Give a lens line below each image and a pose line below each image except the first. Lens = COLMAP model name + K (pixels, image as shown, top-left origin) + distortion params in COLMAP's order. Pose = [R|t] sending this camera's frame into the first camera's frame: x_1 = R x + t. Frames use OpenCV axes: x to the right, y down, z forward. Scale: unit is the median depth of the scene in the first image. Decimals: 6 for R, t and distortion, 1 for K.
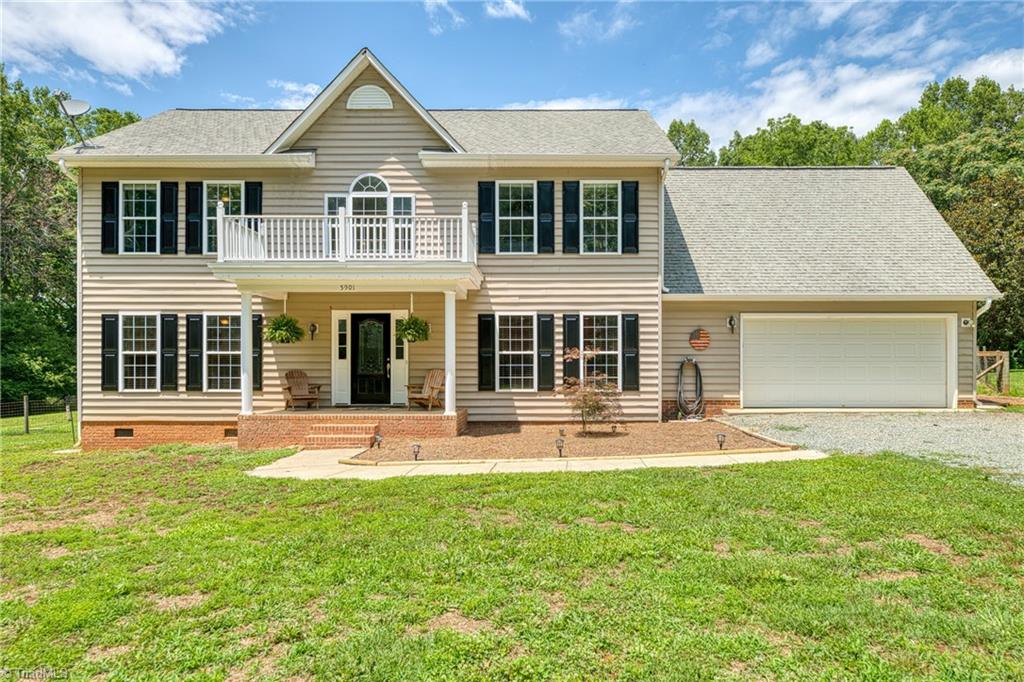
lens RADIAL K [[674.8, 0, 537.9], [0, 674.8, 366.5], [0, 0, 1]] dist [0.008574, 0.002166]
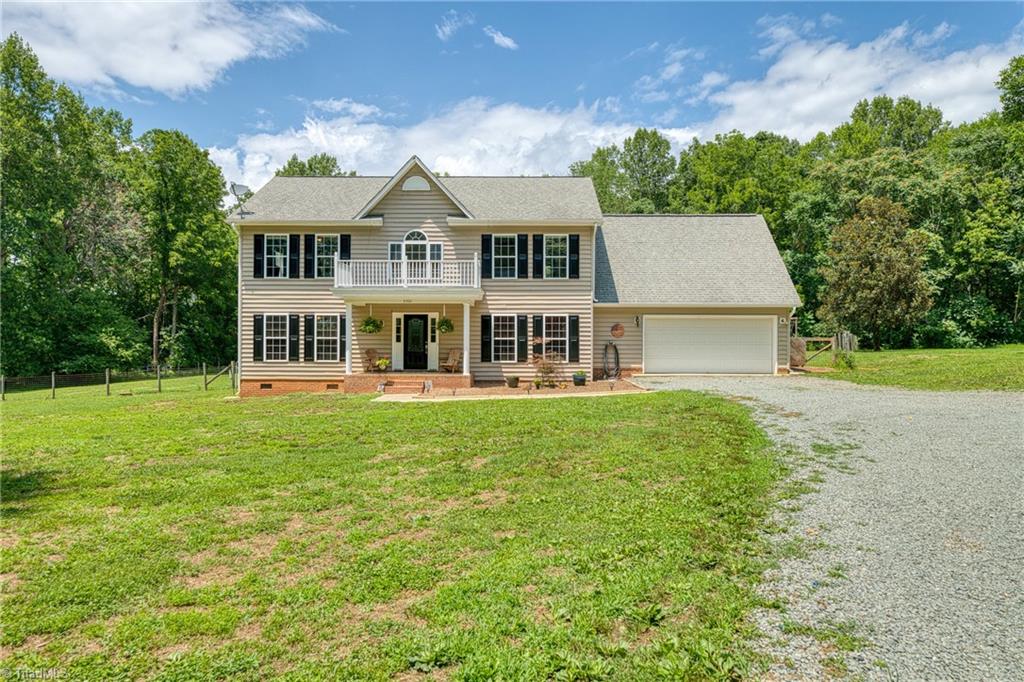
lens RADIAL K [[674.8, 0, 509.0], [0, 674.8, 343.7], [0, 0, 1]] dist [0.008574, 0.002166]
pose [[0.999897, 0.003748, -0.013854, 0.002079], [-0.003767, 0.999992, -0.001371, -0.006080], [0.013849, 0.001423, 0.999903, -0.638993]]
